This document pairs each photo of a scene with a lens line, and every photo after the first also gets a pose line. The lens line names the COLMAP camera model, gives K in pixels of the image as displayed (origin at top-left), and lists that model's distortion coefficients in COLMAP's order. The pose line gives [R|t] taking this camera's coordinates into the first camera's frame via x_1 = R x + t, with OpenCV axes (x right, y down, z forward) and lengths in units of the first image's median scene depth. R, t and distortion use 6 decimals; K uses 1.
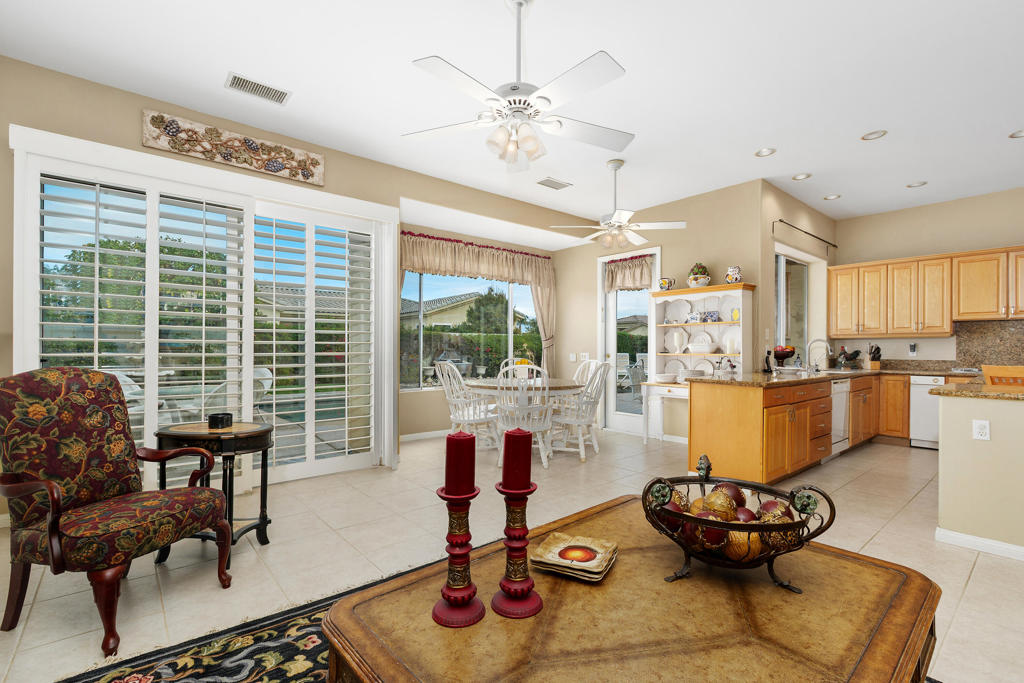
lens RADIAL K [[469.0, 0, 508.6], [0, 469.0, 350.2], [0, 0, 1]] dist [0.005633, 0.000145]
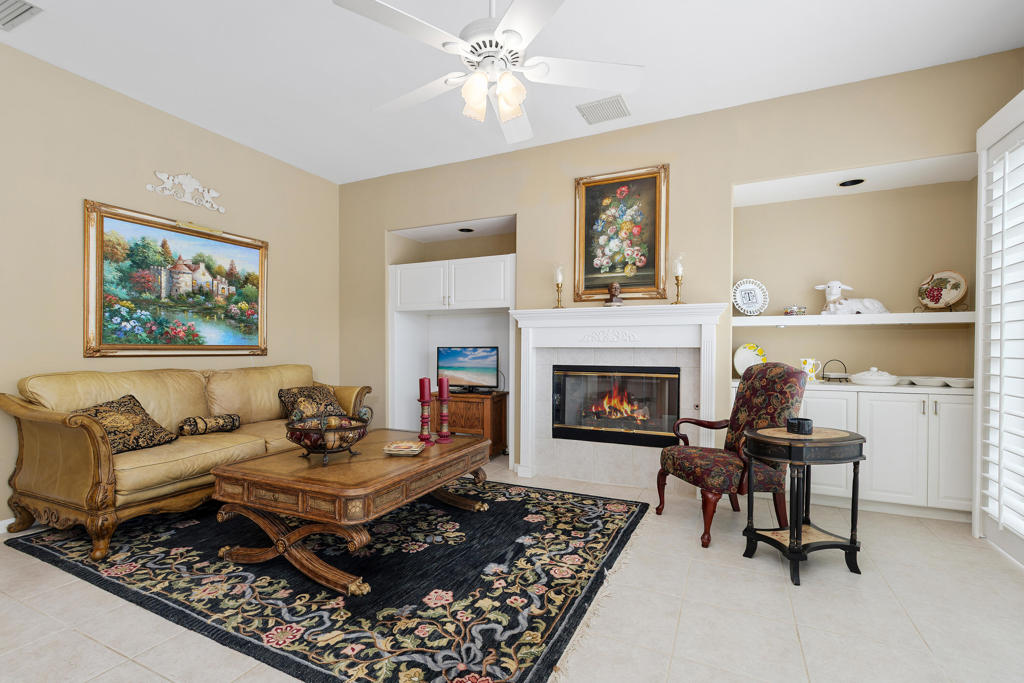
lens RADIAL K [[469.0, 0, 508.6], [0, 469.0, 350.2], [0, 0, 1]] dist [0.005633, 0.000145]
pose [[-0.912635, -0.008868, -0.408680, 0.132837], [-0.011410, 0.999928, 0.003783, 0.001684], [0.408617, 0.008116, -0.912670, 0.717507]]
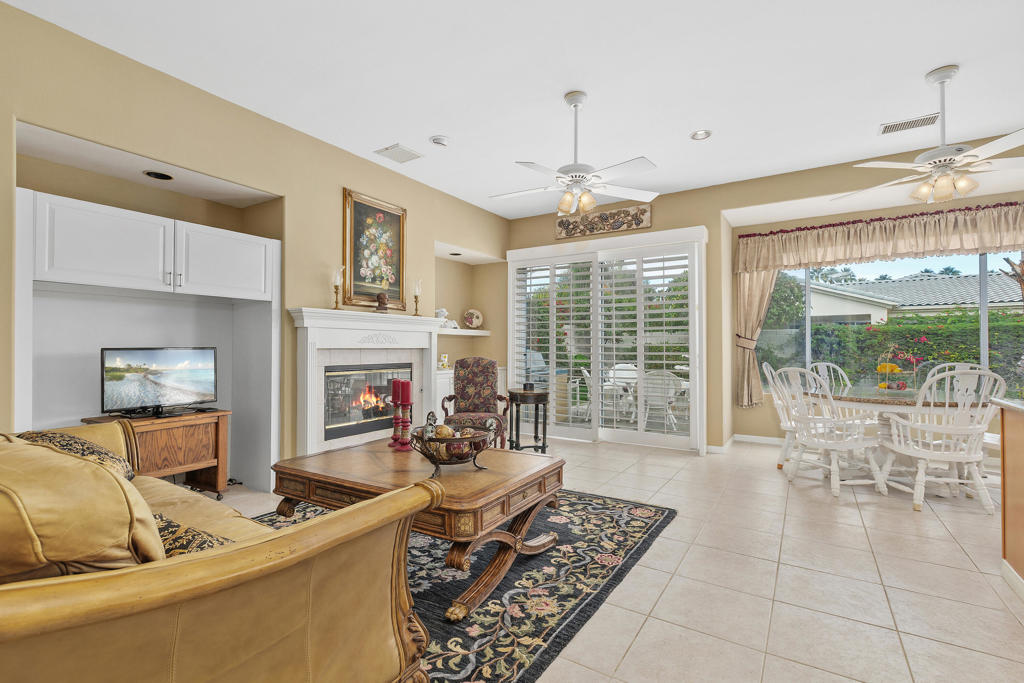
lens RADIAL K [[468.6, 0, 512.0], [0, 468.6, 341.5], [0, 0, 1]] dist [0.005590, 0.000445]
pose [[0.302461, -0.017505, -0.953001, 0.523920], [-0.003871, 0.999801, -0.019593, 0.001782], [0.953154, 0.009615, 0.302333, 0.161940]]
